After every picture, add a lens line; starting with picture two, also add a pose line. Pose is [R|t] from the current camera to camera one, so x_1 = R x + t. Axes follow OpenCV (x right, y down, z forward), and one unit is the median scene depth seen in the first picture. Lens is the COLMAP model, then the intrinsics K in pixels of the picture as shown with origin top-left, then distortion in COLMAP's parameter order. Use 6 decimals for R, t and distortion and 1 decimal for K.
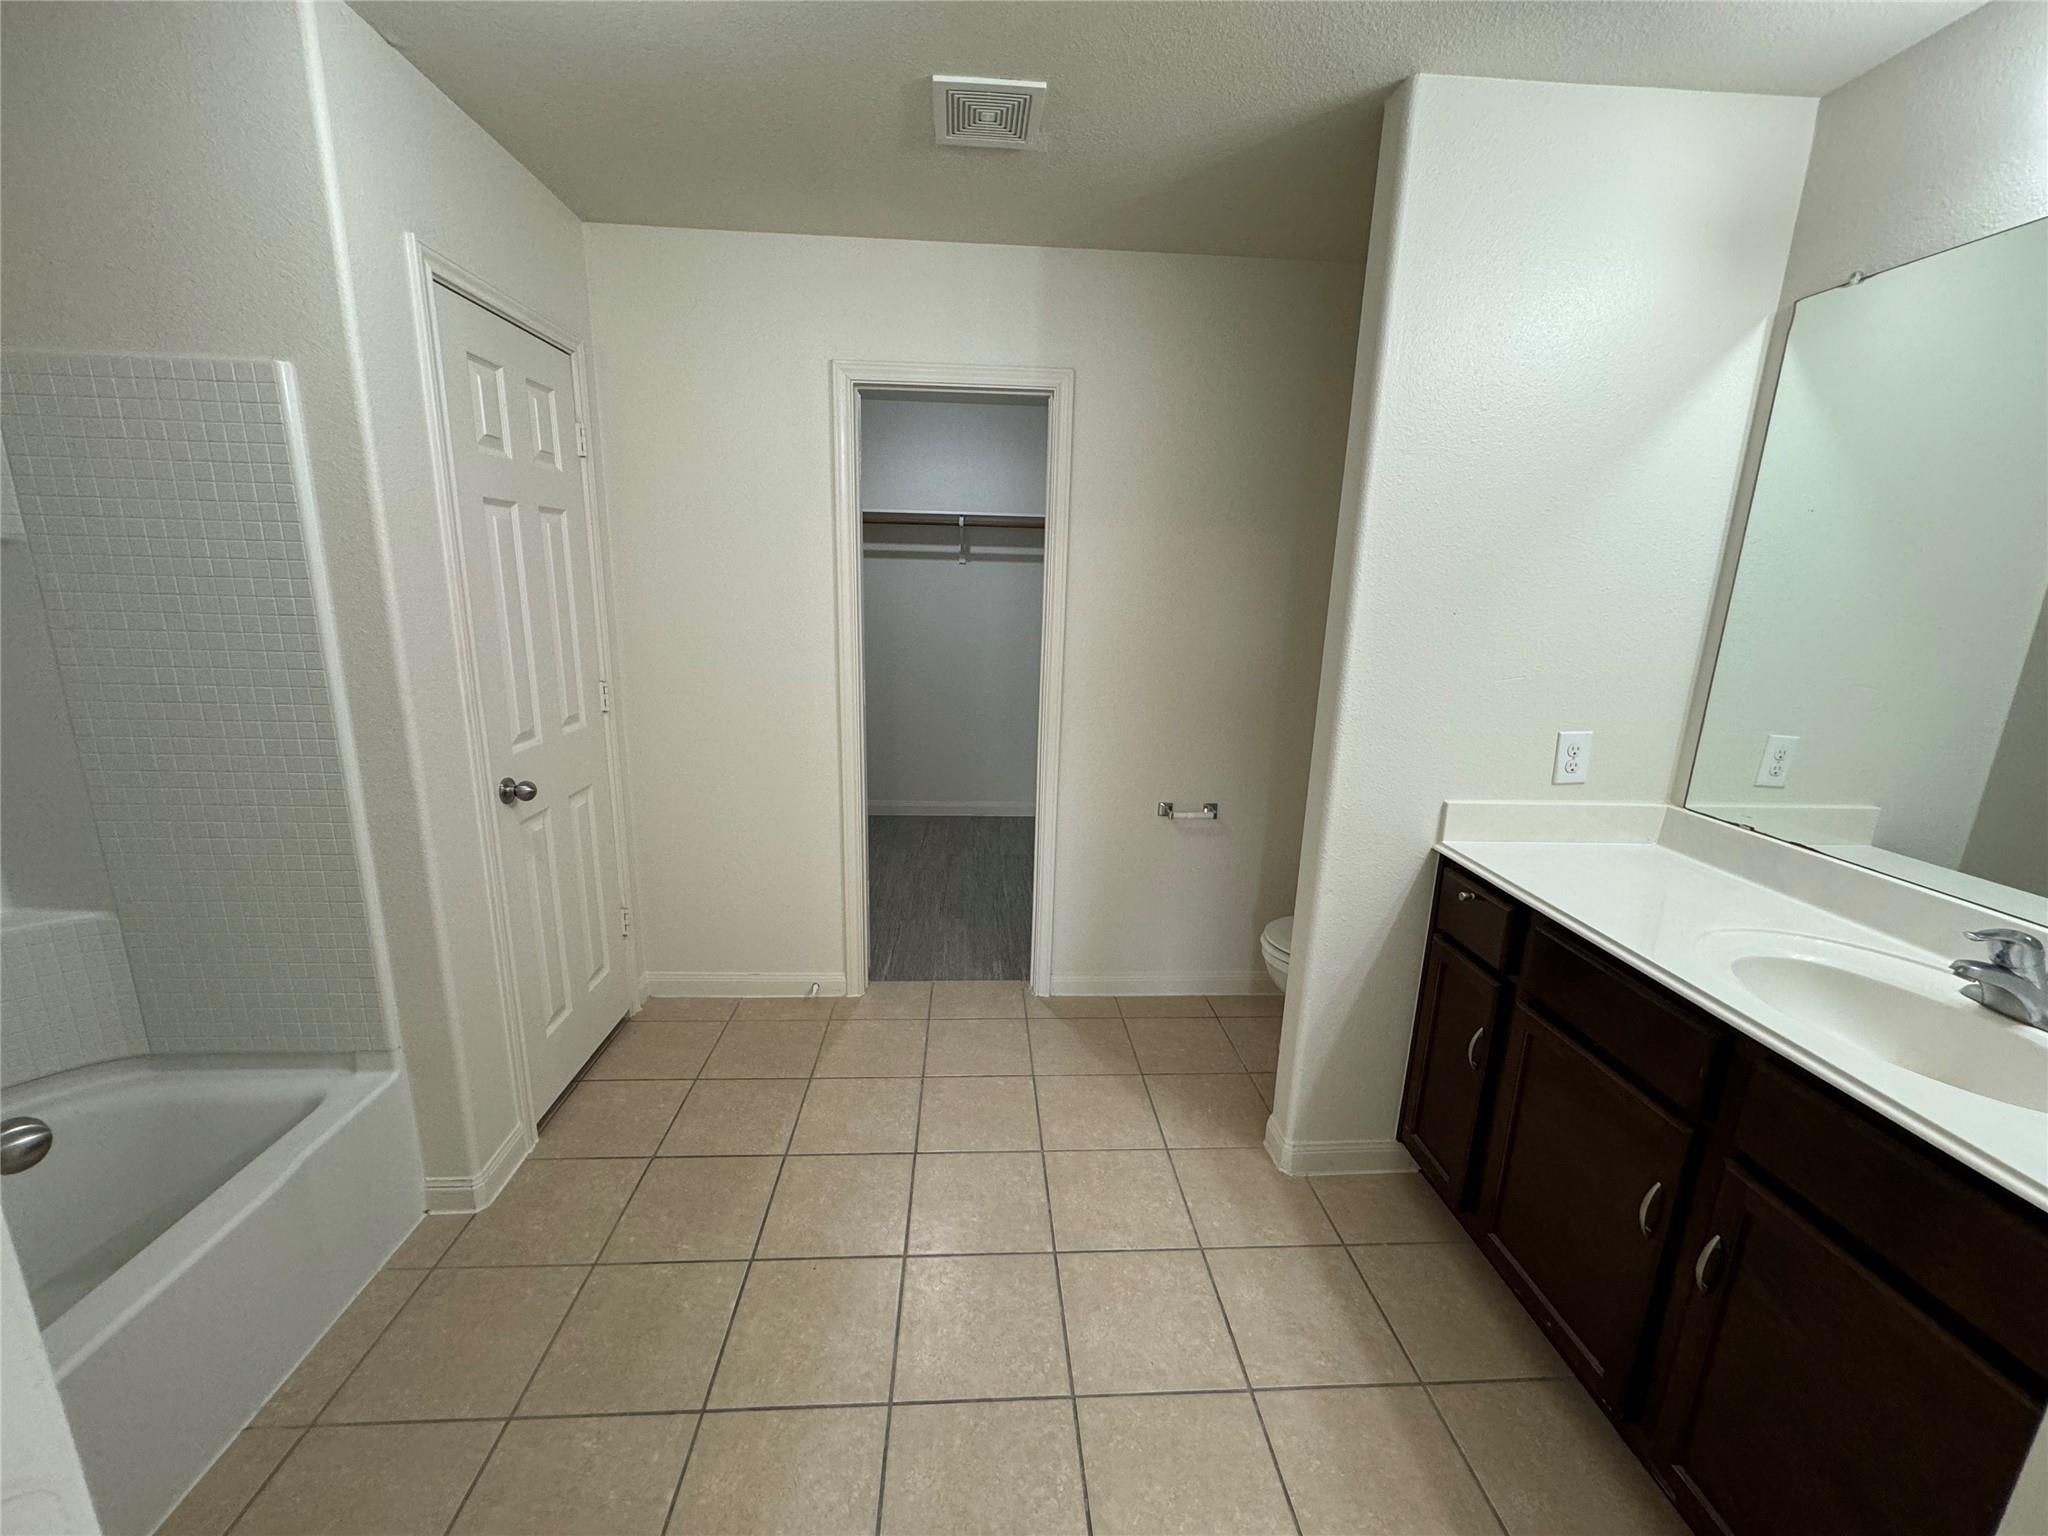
lens RADIAL K [[820.5, 0, 1023.4], [0, 820.5, 775.4], [0, 0, 1]] dist [-0.004139, 0.001601]
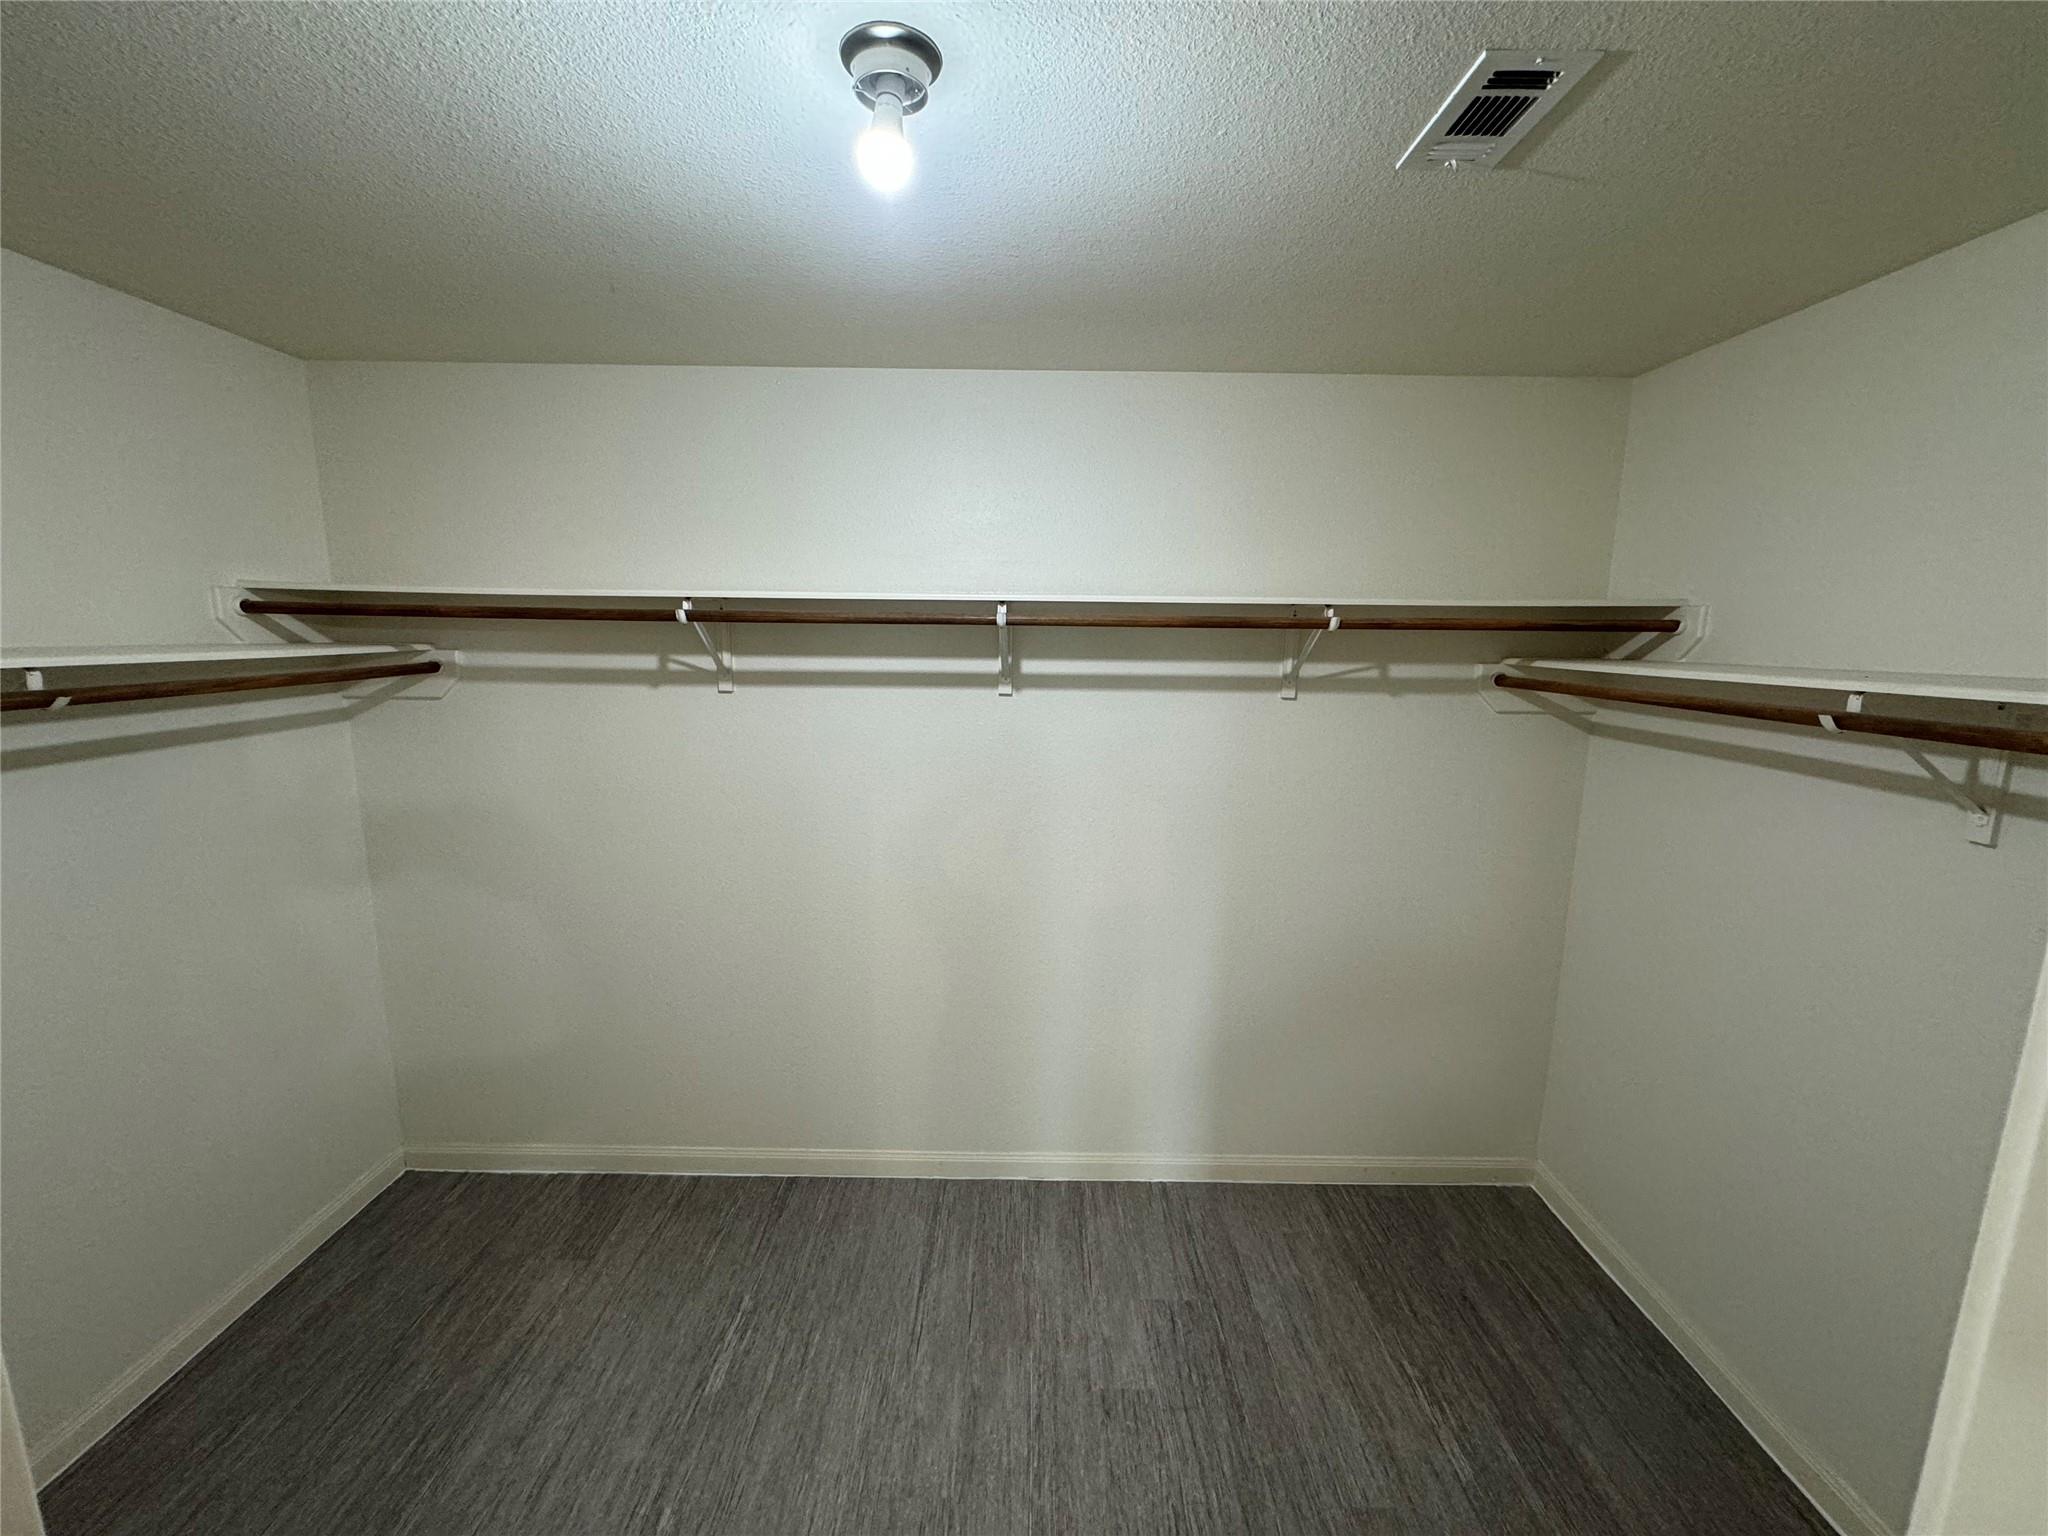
lens RADIAL K [[820.5, 0, 1013.8], [0, 820.5, 756.3], [0, 0, 1]] dist [-0.004139, 0.001601]
pose [[0.997282, -0.003355, -0.073603, -0.043920], [-0.002307, 0.997051, -0.076709, -0.239879], [0.073643, 0.076670, 0.994333, 0.677944]]
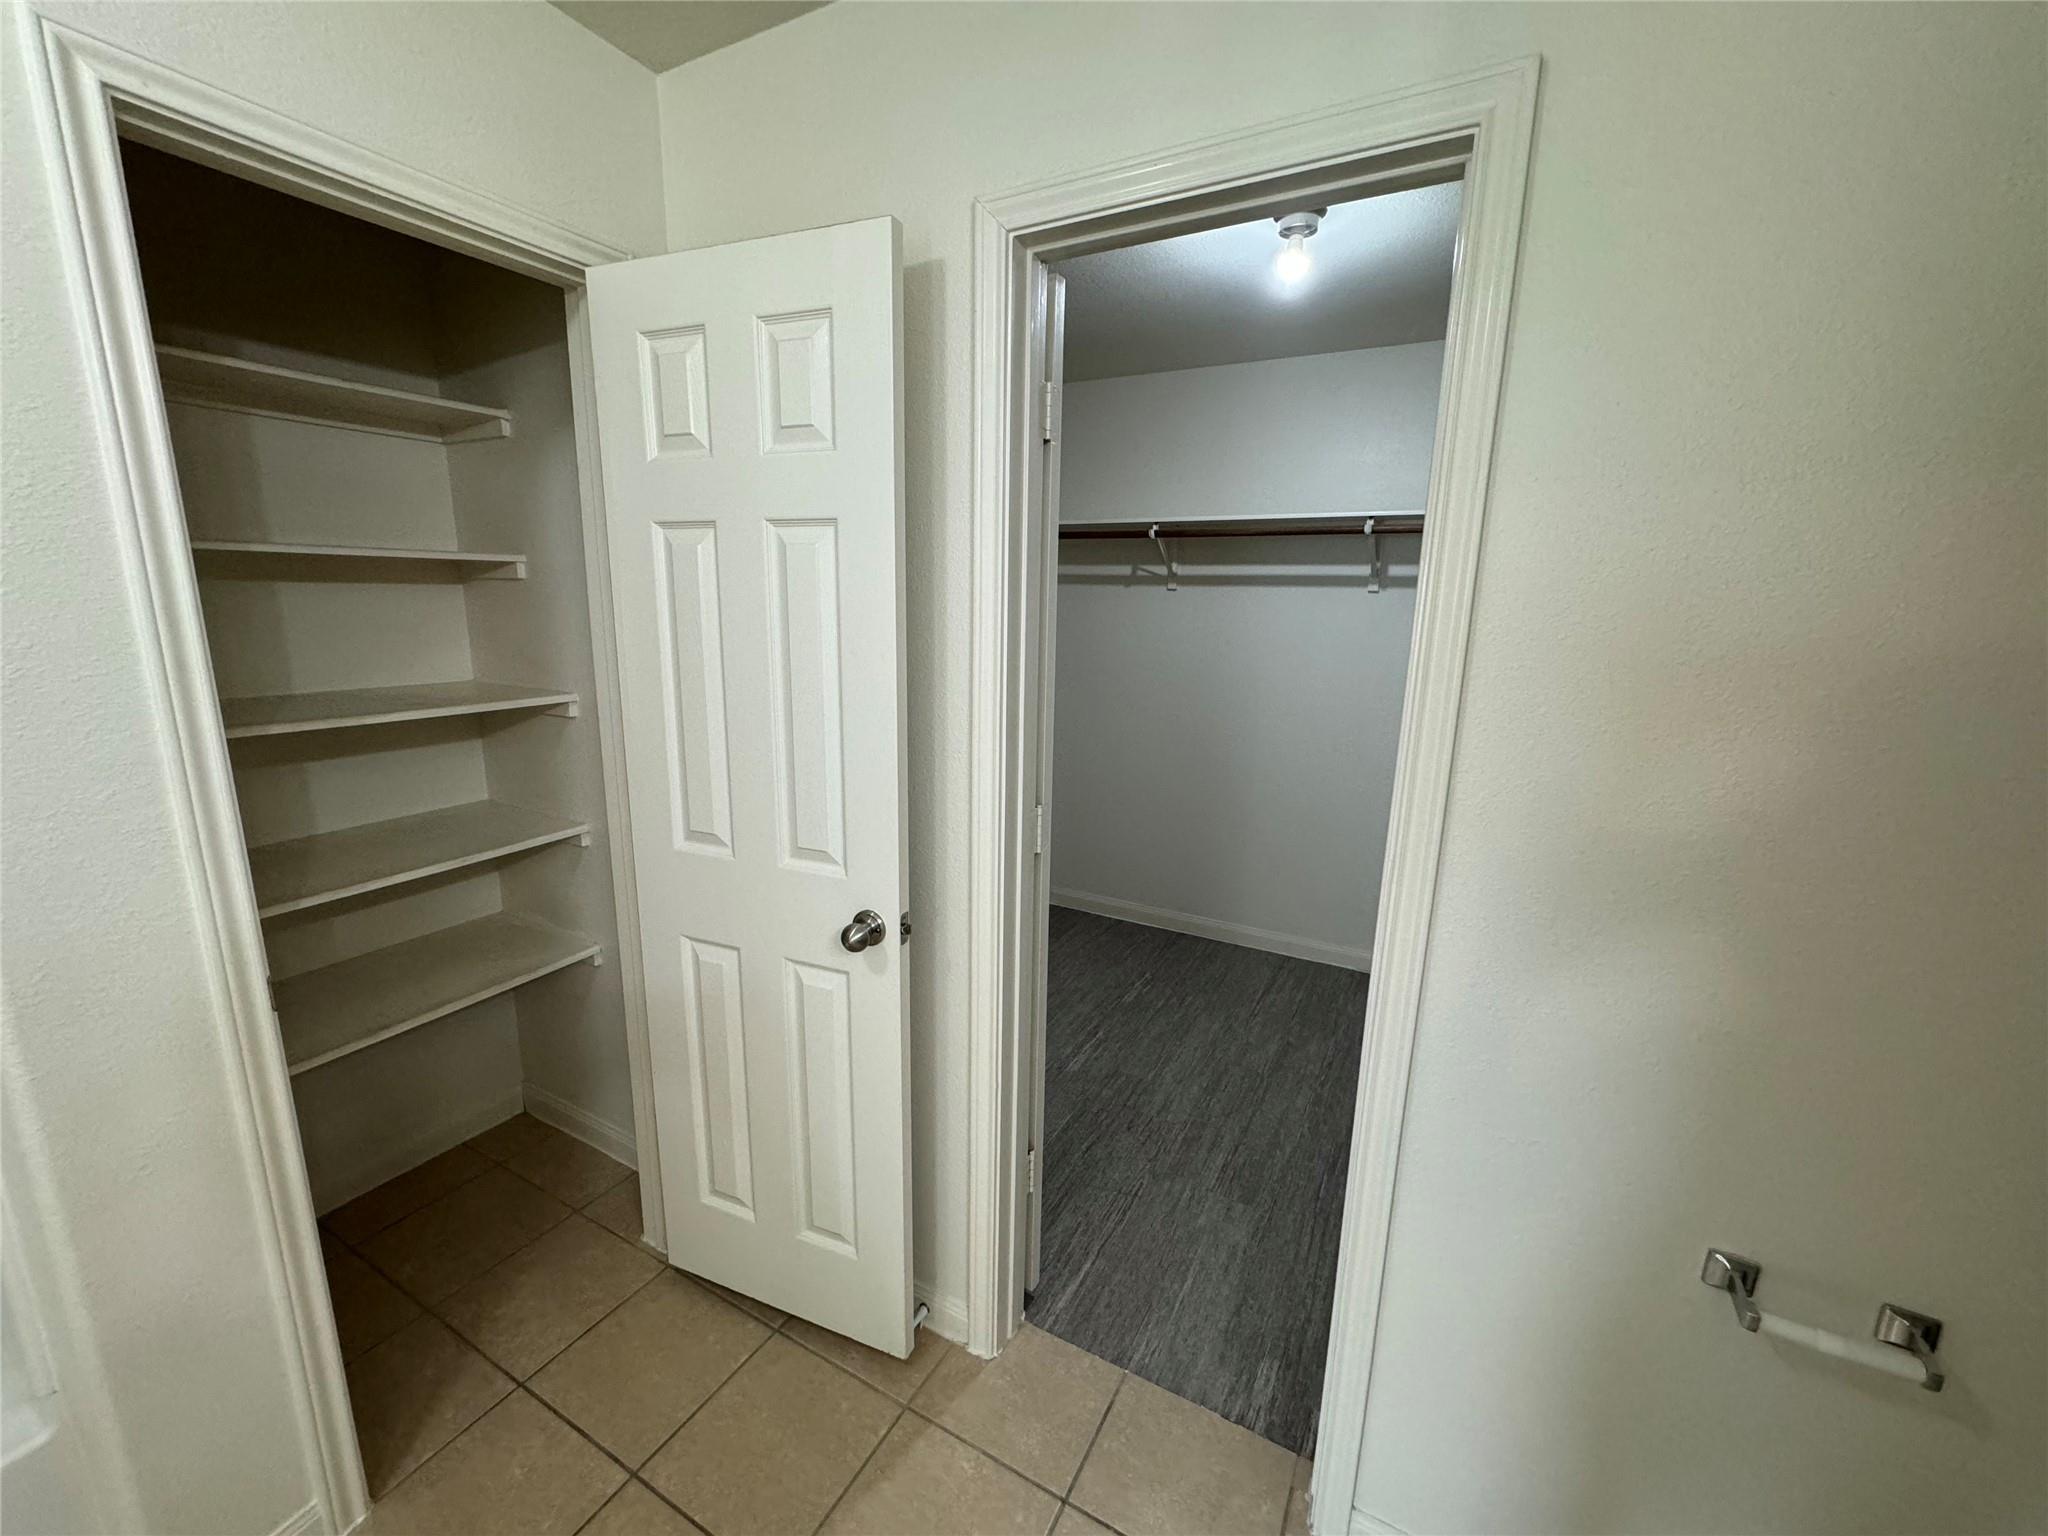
lens RADIAL K [[820.5, 0, 1020.0], [0, 820.5, 768.6], [0, 0, 1]] dist [-0.004139, 0.001601]
pose [[0.843878, 0.102898, -0.526575, 0.059536], [-0.124019, 0.992268, -0.004852, -0.106215], [0.522004, 0.069400, 0.850115, 0.405131]]
